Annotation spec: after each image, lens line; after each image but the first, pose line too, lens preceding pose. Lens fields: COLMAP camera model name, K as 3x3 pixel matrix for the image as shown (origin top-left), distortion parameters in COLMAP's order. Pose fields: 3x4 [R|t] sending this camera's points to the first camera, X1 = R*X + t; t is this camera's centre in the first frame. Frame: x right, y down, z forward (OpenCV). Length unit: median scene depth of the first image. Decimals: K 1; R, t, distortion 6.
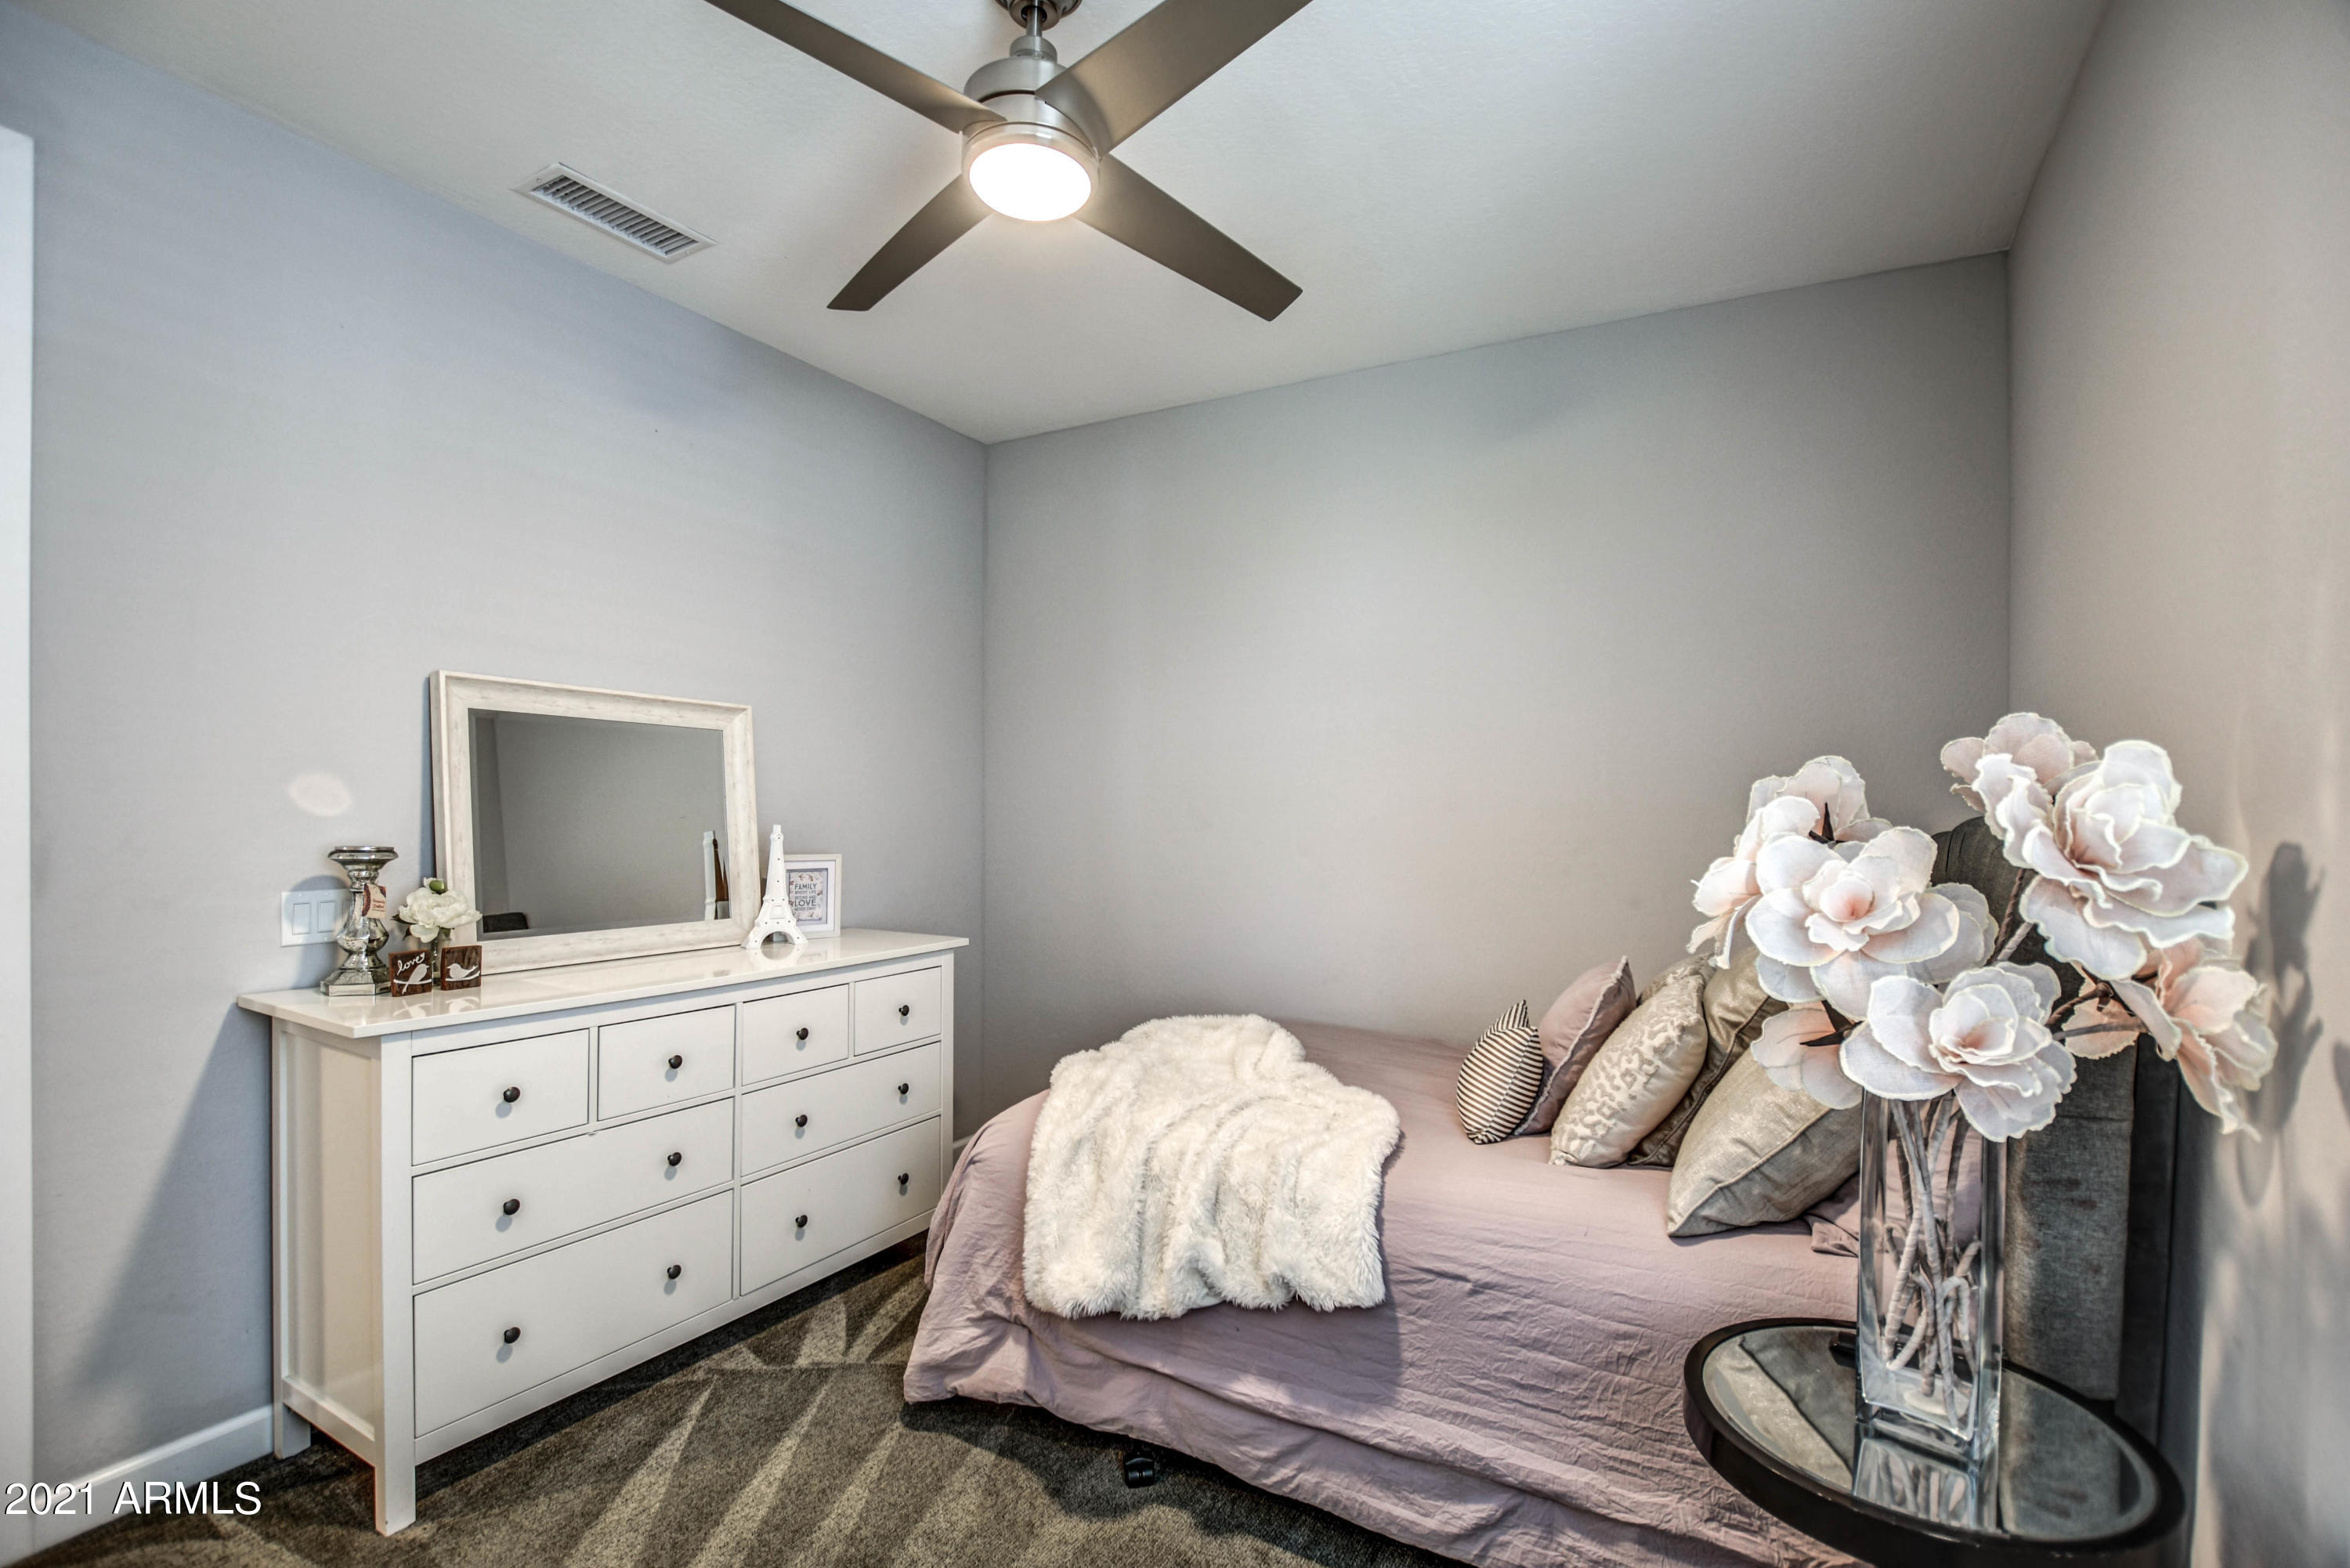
lens RADIAL K [[1051.6, 0, 1184.4], [0, 1051.6, 822.1], [0, 0, 1]] dist [-0.031710, 0.004518]
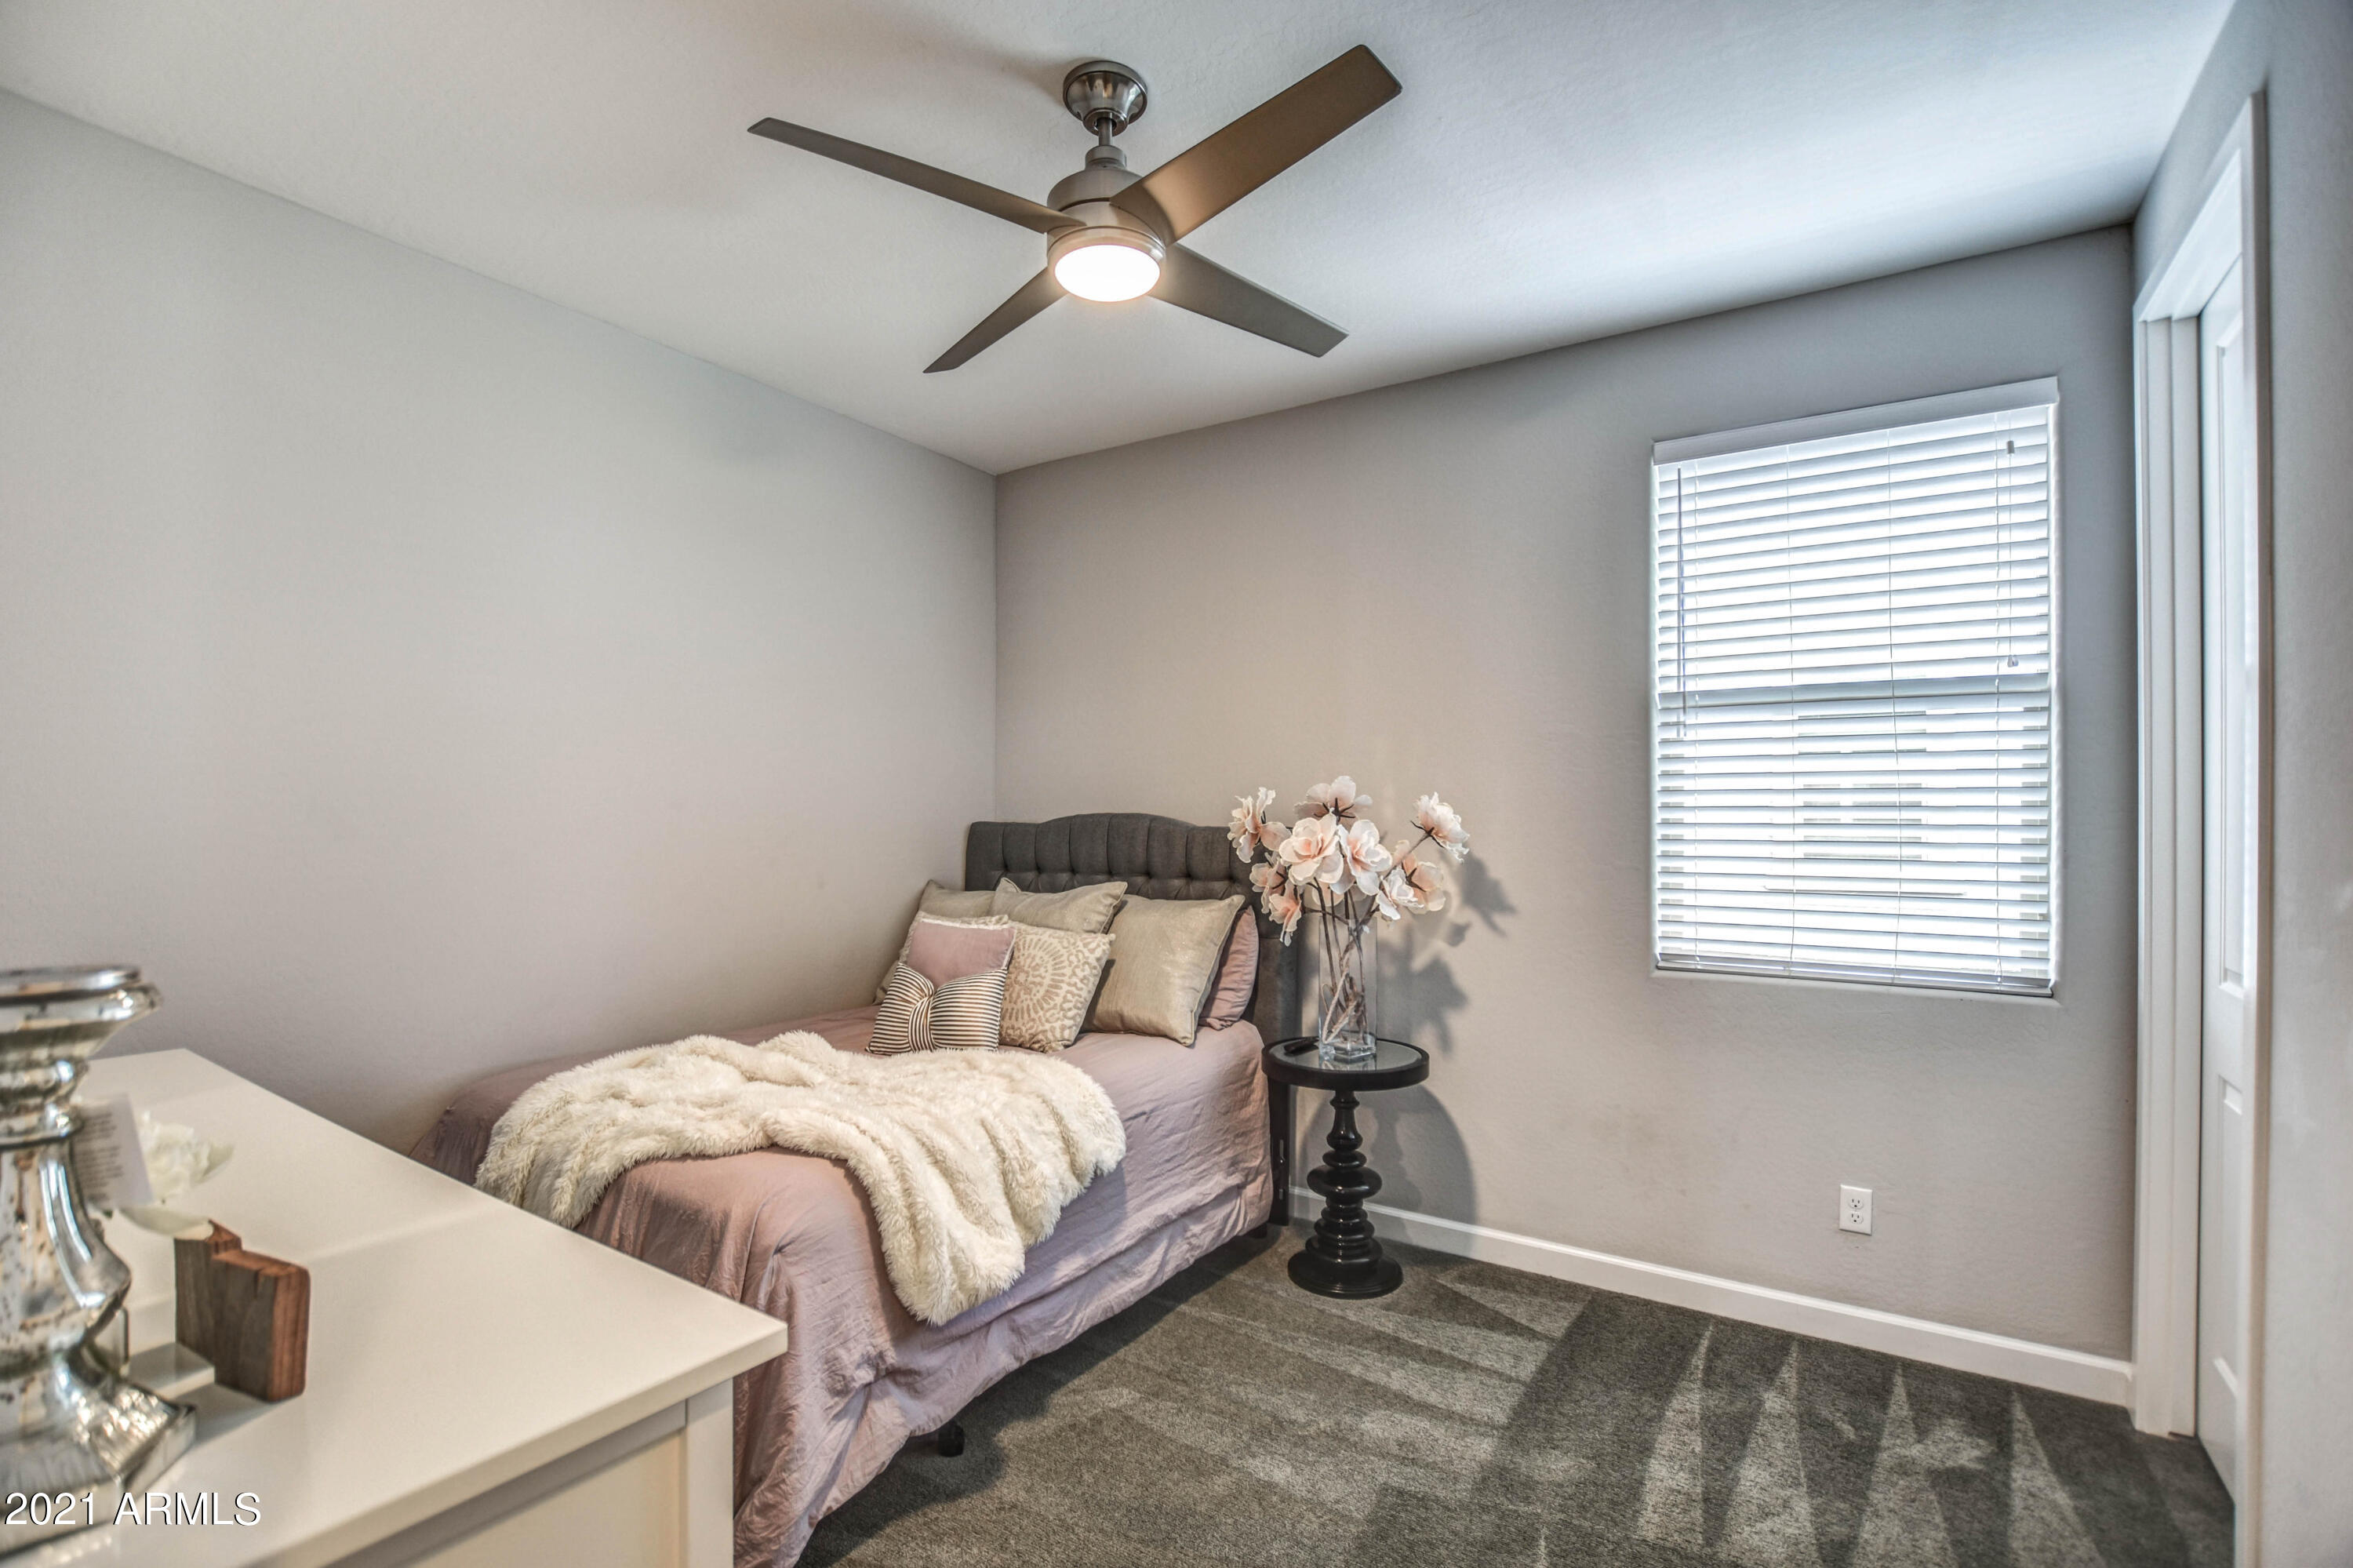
lens RADIAL K [[1053.1, 0, 1193.9], [0, 1053.1, 802.4], [0, 0, 1]] dist [-0.031710, 0.004518]
pose [[0.057593, 0.001884, 0.998338, -1.272976], [-0.002159, 0.999996, -0.001762, -0.026909], [-0.998338, -0.002054, 0.057597, 0.813196]]
